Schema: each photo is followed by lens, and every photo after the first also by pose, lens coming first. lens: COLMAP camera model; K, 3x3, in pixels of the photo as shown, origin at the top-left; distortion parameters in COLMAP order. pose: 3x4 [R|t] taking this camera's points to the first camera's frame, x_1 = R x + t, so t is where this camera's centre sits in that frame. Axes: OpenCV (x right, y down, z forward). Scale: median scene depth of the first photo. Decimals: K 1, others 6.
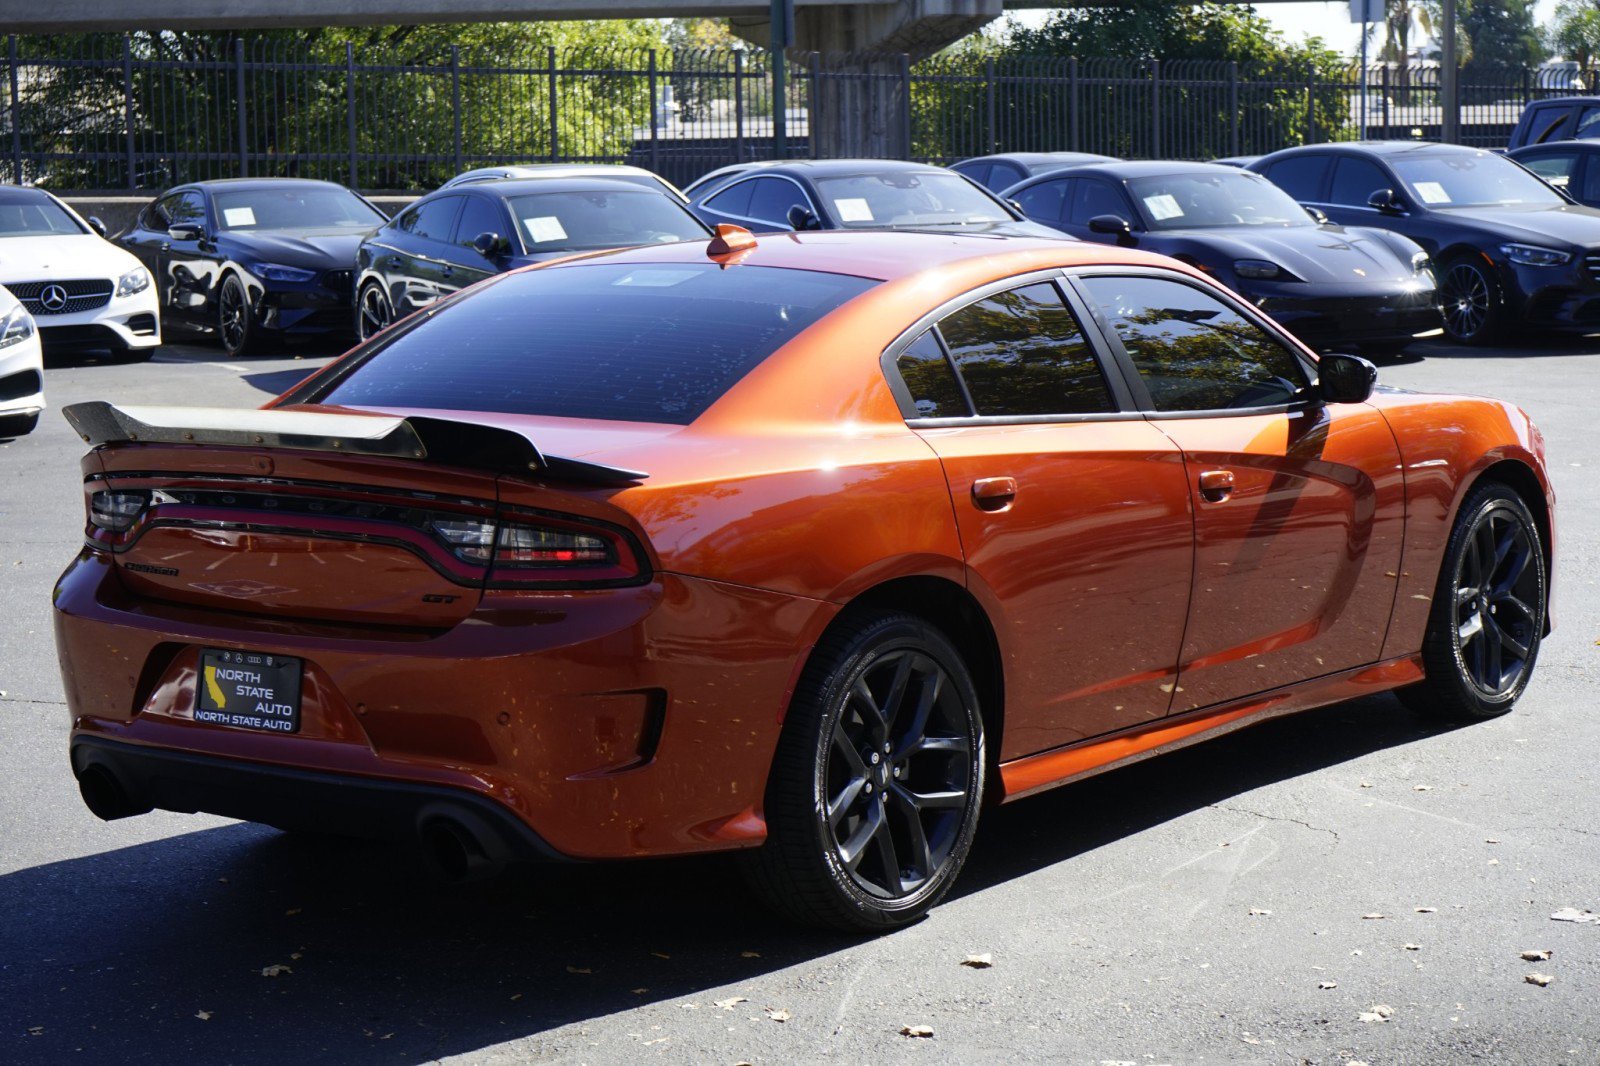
lens RADIAL K [[3271.3, 0, 800.0], [0, 3271.3, 533.0], [0, 0, 1]] dist [-0.045971, 0.256955]
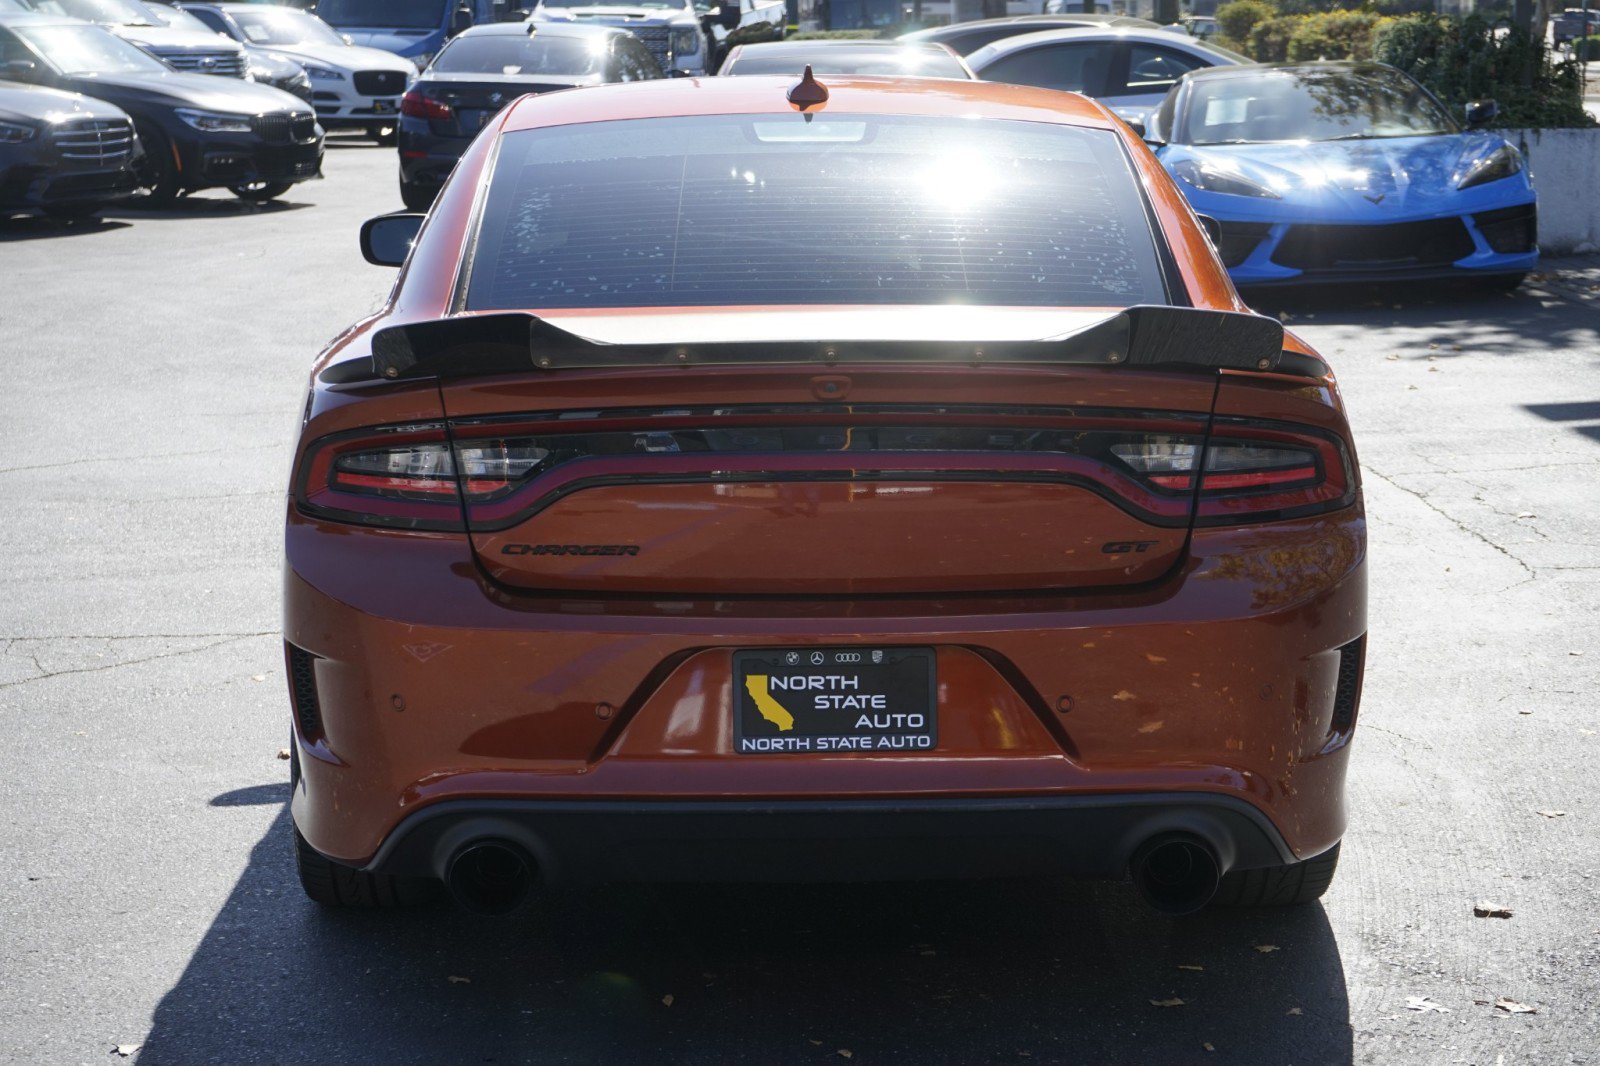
lens RADIAL K [[3271.3, 0, 800.0], [0, 3271.3, 533.0], [0, 0, 1]] dist [-0.045971, 0.256955]
pose [[0.787167, -0.089142, 0.610264, -0.578983], [0.068040, 0.996011, 0.057724, -0.029376], [-0.612976, -0.003916, 0.790092, 0.408854]]
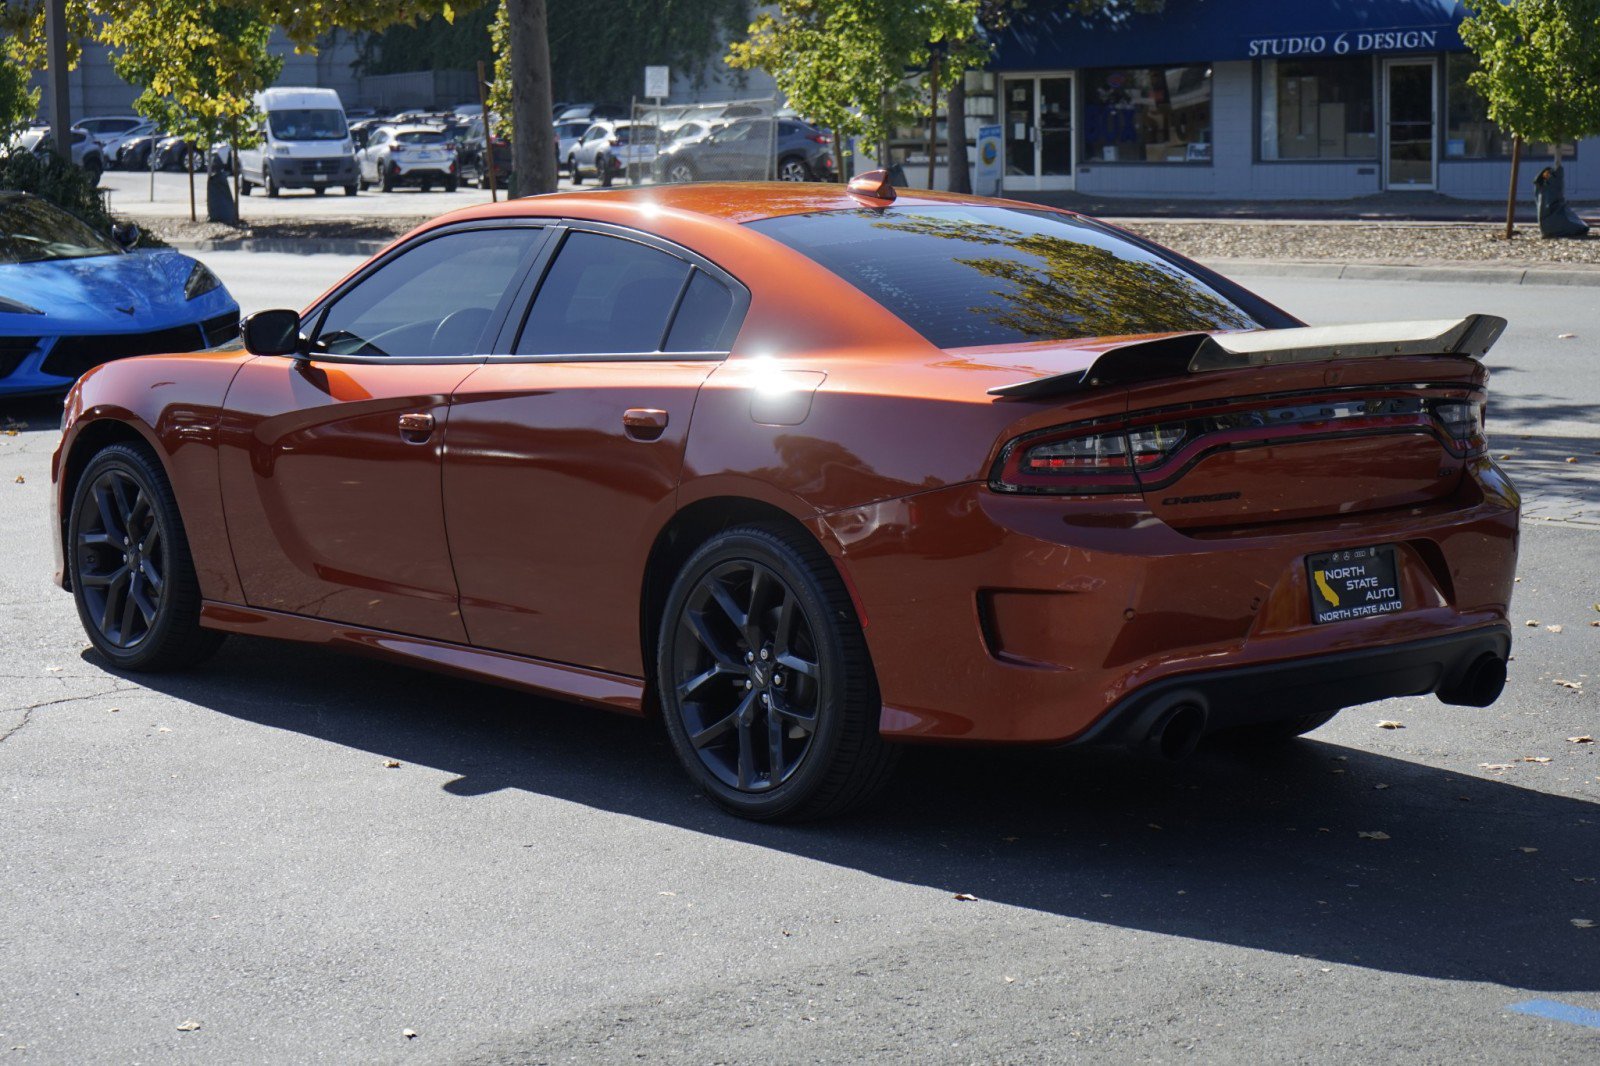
lens RADIAL K [[3271.3, 0, 800.0], [0, 3271.3, 533.0], [0, 0, 1]] dist [-0.045971, 0.256955]
pose [[0.220564, -0.106479, 0.969543, -1.189593], [0.119383, 0.989497, 0.081511, -0.074565], [-0.968039, 0.097769, 0.230959, 0.874155]]
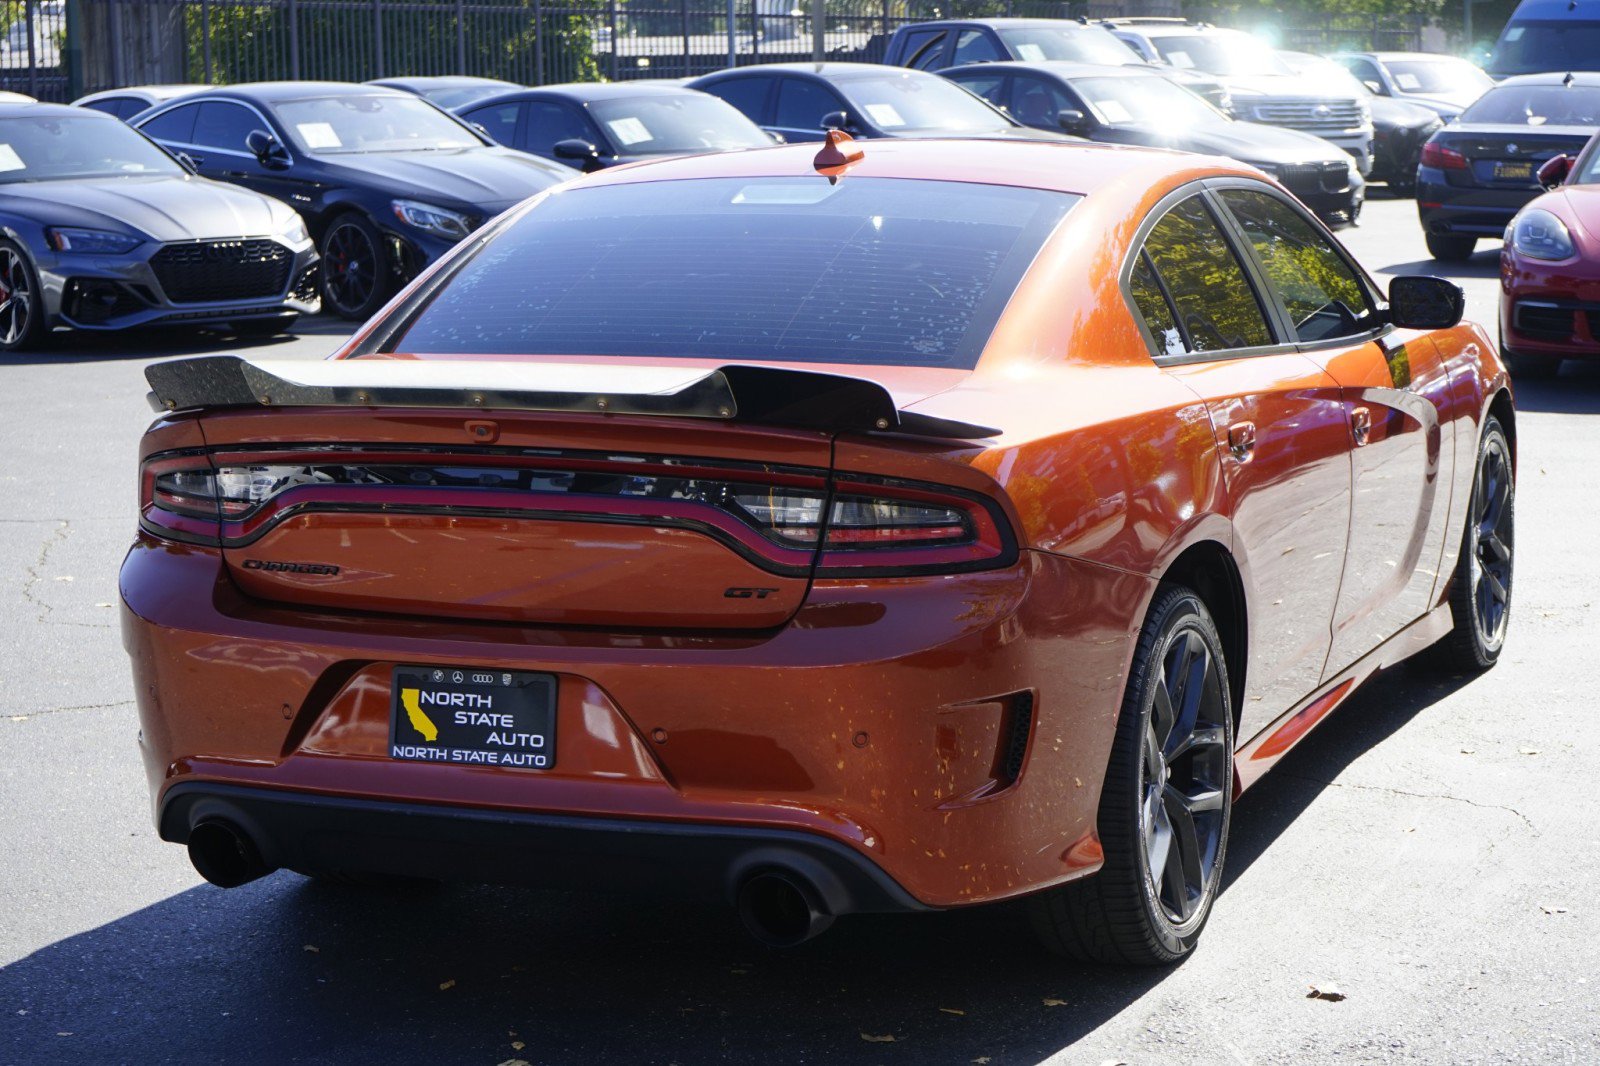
lens RADIAL K [[3271.3, 0, 800.0], [0, 3271.3, 533.0], [0, 0, 1]] dist [-0.045971, 0.256955]
pose [[0.968267, -0.035432, 0.247394, -0.270226], [0.030462, 0.999250, 0.023890, -0.012144], [-0.248055, -0.015596, 0.968620, 0.203163]]
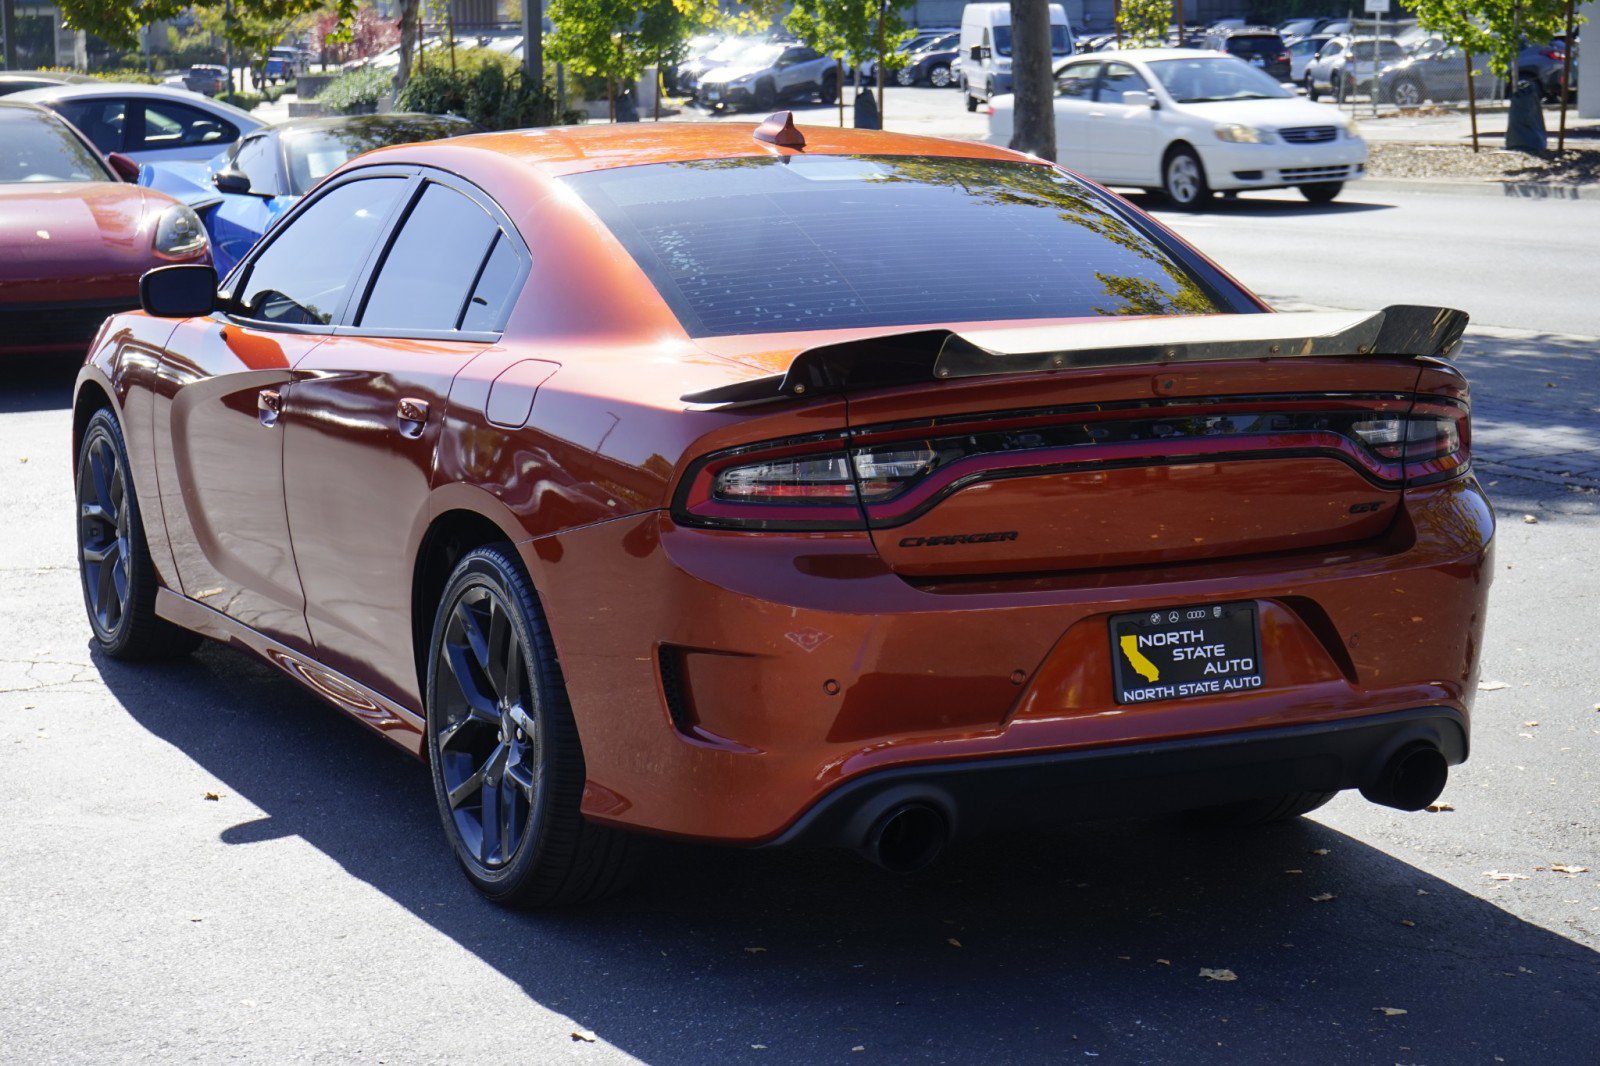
lens RADIAL K [[3271.3, 0, 800.0], [0, 3271.3, 533.0], [0, 0, 1]] dist [-0.045971, 0.256955]
pose [[0.456729, -0.119688, 0.881518, -0.898867], [0.107883, 0.991047, 0.078663, -0.055958], [-0.883040, 0.059173, 0.465552, 0.655616]]
